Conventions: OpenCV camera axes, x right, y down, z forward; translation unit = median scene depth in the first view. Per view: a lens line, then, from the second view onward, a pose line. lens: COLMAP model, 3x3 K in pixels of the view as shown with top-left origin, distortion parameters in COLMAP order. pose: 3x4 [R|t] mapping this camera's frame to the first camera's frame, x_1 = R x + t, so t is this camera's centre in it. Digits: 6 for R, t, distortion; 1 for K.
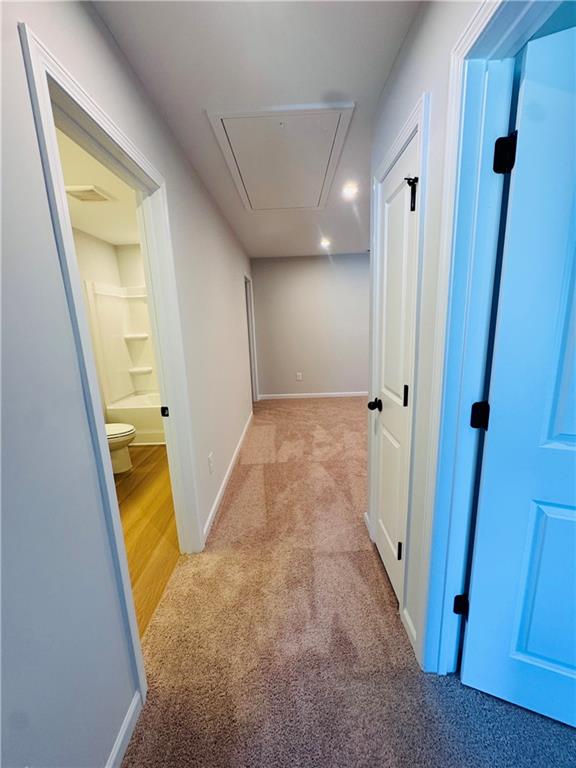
lens RADIAL K [[309.5, 0, 290.5], [0, 309.5, 384.9], [0, 0, 1]] dist [-0.002324, -0.000348]
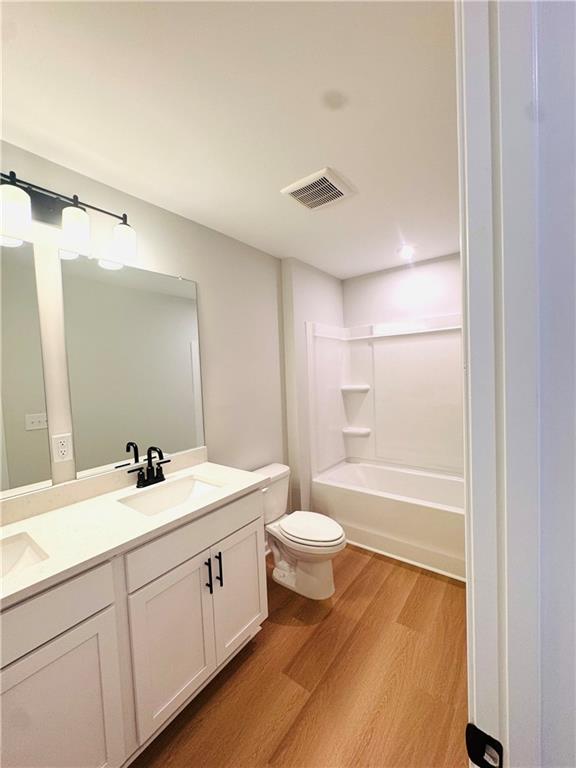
lens RADIAL K [[309.5, 0, 287.1], [0, 309.5, 387.4], [0, 0, 1]] dist [-0.002324, -0.000348]
pose [[0.795539, 0.034641, -0.604911, -0.170828], [-0.114303, 0.989019, -0.093686, -0.068238], [0.595023, 0.143674, 0.790763, 0.292874]]
